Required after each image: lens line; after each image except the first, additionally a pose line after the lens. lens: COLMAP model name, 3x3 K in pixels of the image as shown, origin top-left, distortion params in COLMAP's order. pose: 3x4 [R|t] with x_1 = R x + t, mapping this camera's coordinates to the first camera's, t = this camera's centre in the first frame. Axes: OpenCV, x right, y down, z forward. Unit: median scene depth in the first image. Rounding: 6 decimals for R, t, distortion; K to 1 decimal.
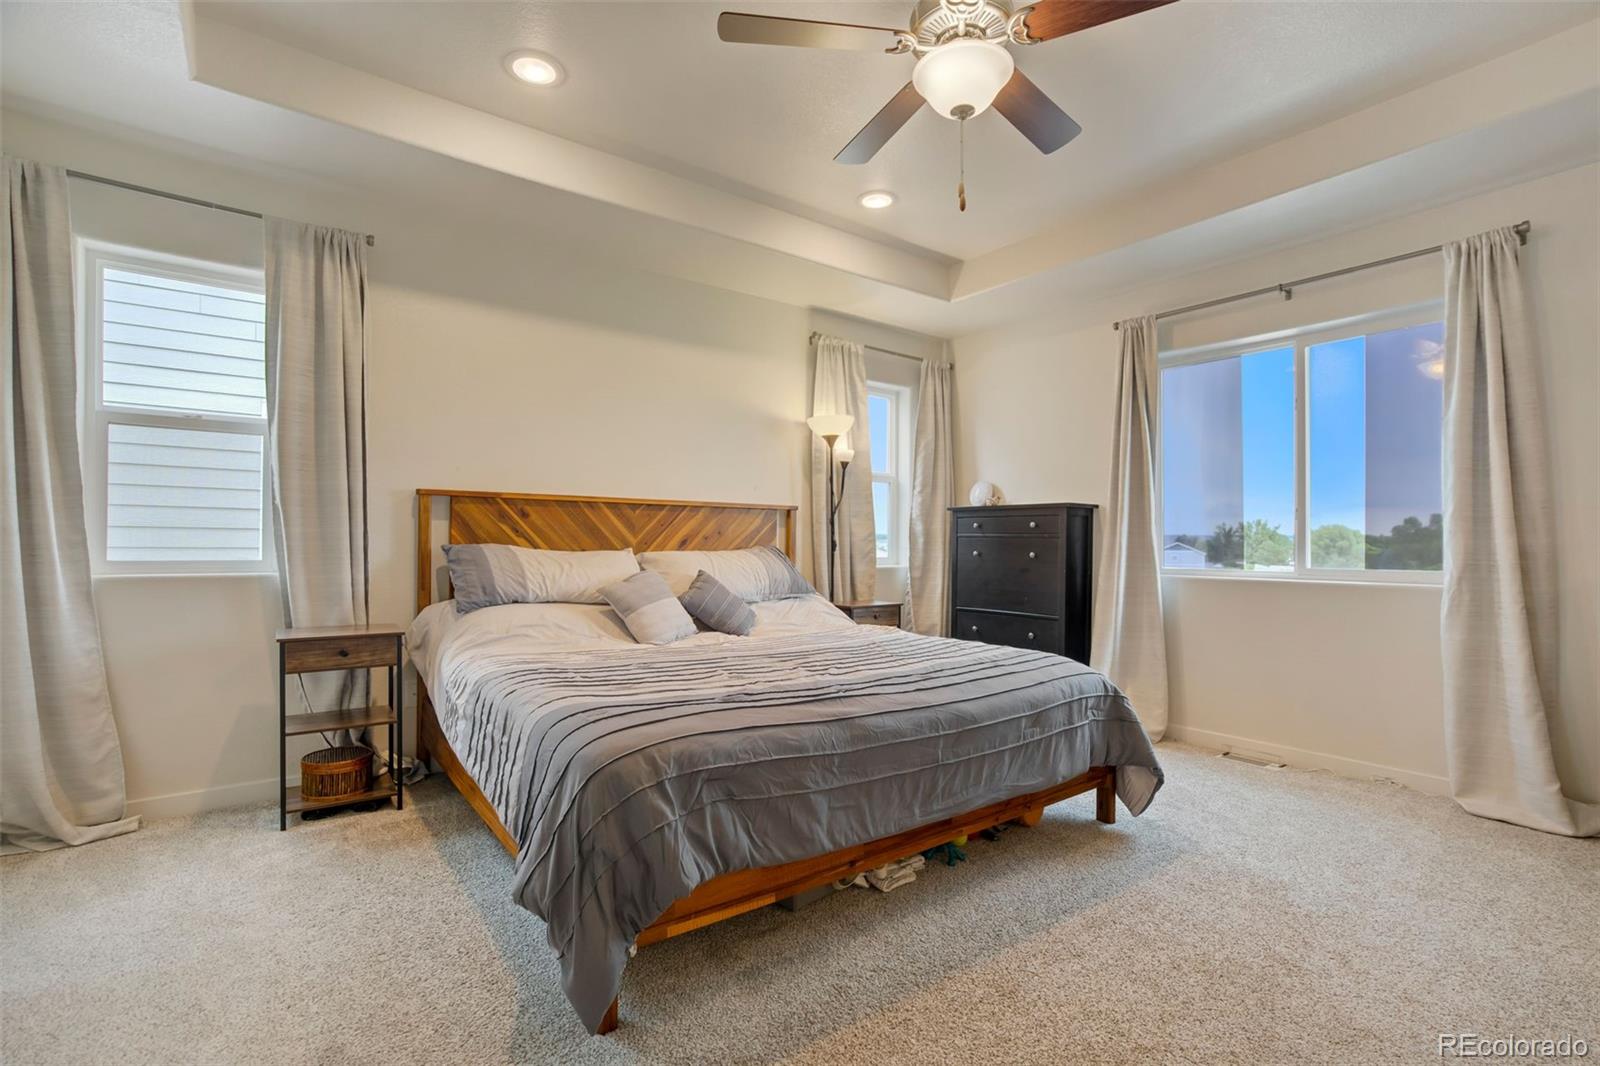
lens RADIAL K [[739.6, 0, 802.0], [0, 739.6, 535.1], [0, 0, 1]] dist [-0.020840, 0.003706]
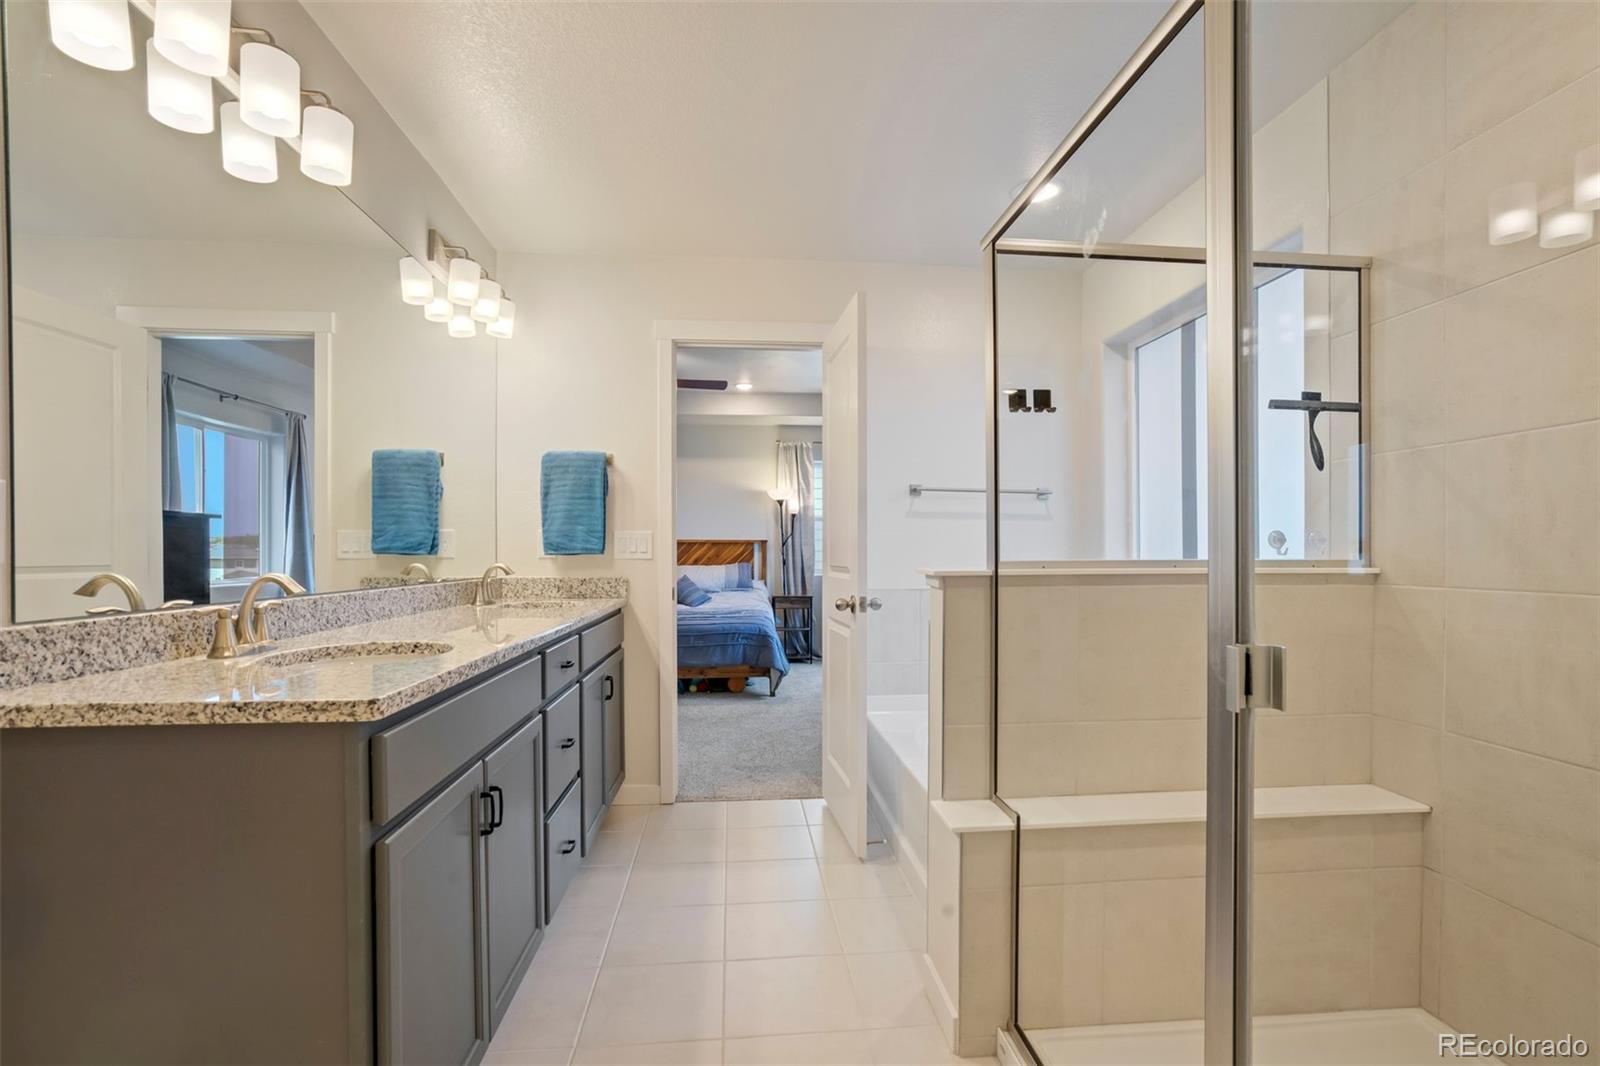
lens RADIAL K [[739.6, 0, 799.3], [0, 739.6, 548.3], [0, 0, 1]] dist [-0.020840, 0.003706]
pose [[0.859562, -0.017141, -0.510743, 0.972801], [0.016002, 0.999850, -0.006623, -0.006142], [0.510780, -0.002480, 0.859708, -0.491121]]
